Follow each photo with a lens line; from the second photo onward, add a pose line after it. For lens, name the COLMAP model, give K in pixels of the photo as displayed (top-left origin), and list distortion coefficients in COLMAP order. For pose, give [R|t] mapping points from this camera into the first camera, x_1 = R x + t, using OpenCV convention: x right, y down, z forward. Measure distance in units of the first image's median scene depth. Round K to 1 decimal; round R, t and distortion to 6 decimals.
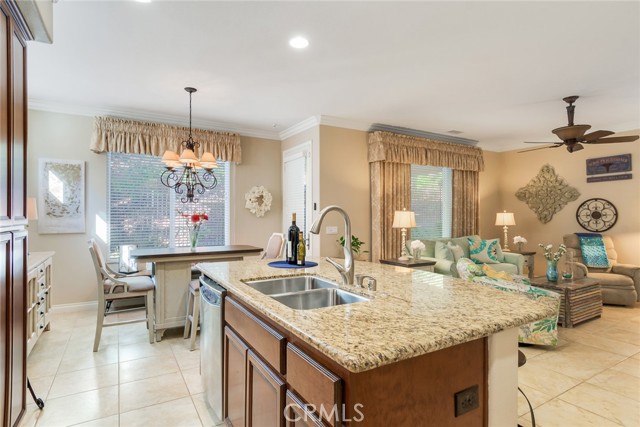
lens RADIAL K [[341.2, 0, 311.7], [0, 341.2, 212.5], [0, 0, 1]] dist [-0.002993, -0.001830]
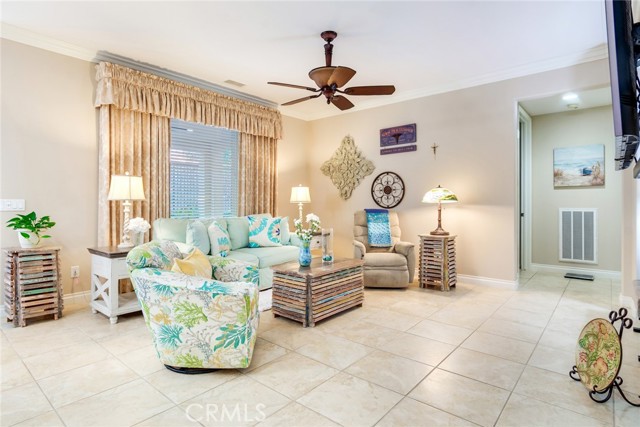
lens RADIAL K [[343.9, 0, 314.5], [0, 343.9, 205.5], [0, 0, 1]] dist [-0.001098, -0.000669]
pose [[0.945174, 0.000011, 0.326566, 0.353516], [-0.005649, 0.999851, 0.016314, 0.036891], [-0.326517, -0.017265, 0.945034, 0.187201]]
